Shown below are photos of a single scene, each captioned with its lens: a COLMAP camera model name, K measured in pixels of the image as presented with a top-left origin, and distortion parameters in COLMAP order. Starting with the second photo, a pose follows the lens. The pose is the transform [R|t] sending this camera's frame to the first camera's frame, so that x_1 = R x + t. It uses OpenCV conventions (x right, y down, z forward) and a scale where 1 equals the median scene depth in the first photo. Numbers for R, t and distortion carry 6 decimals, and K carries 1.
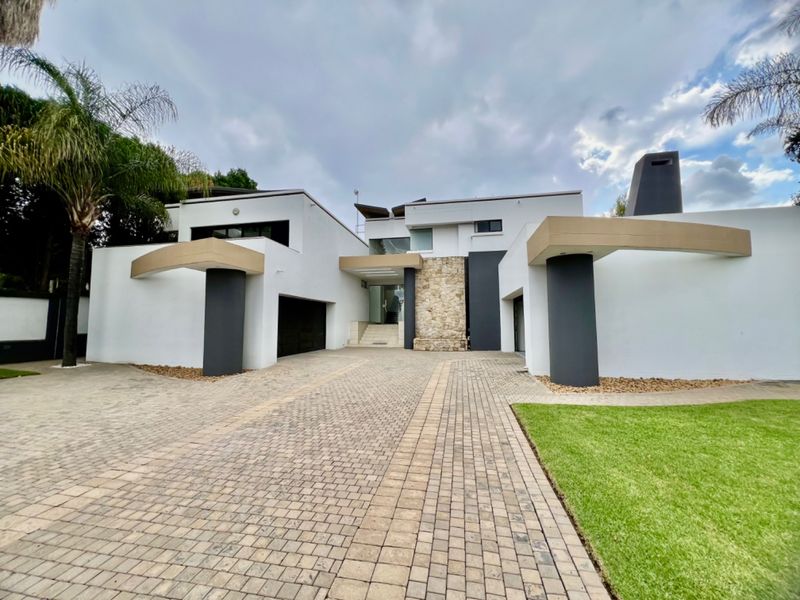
lens RADIAL K [[320.7, 0, 396.9], [0, 320.7, 298.1], [0, 0, 1]] dist [-0.002646, 0.000295]
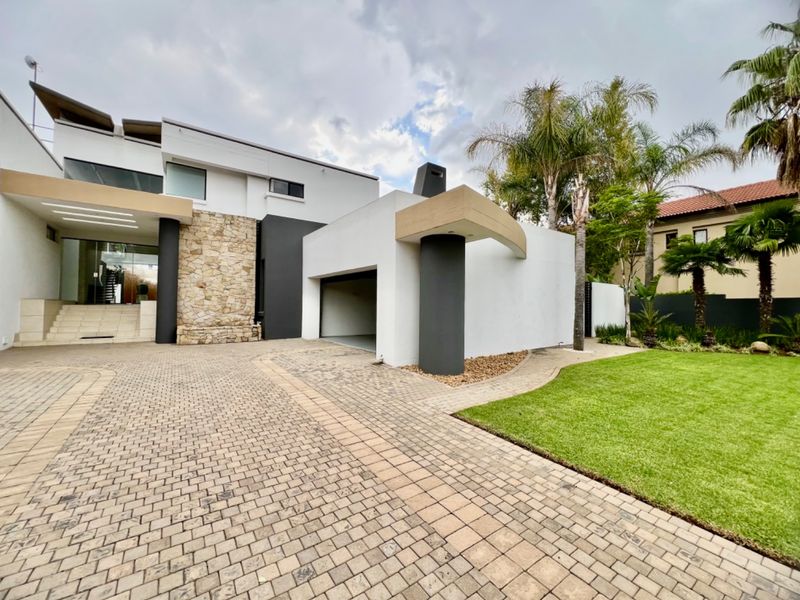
lens RADIAL K [[320.7, 0, 401.7], [0, 320.7, 299.9], [0, 0, 1]] dist [-0.002646, 0.000295]
pose [[0.690962, 0.022939, 0.722527, -0.102906], [-0.069408, 0.996984, 0.034723, 0.013228], [-0.719551, -0.074141, 0.690470, 0.199527]]
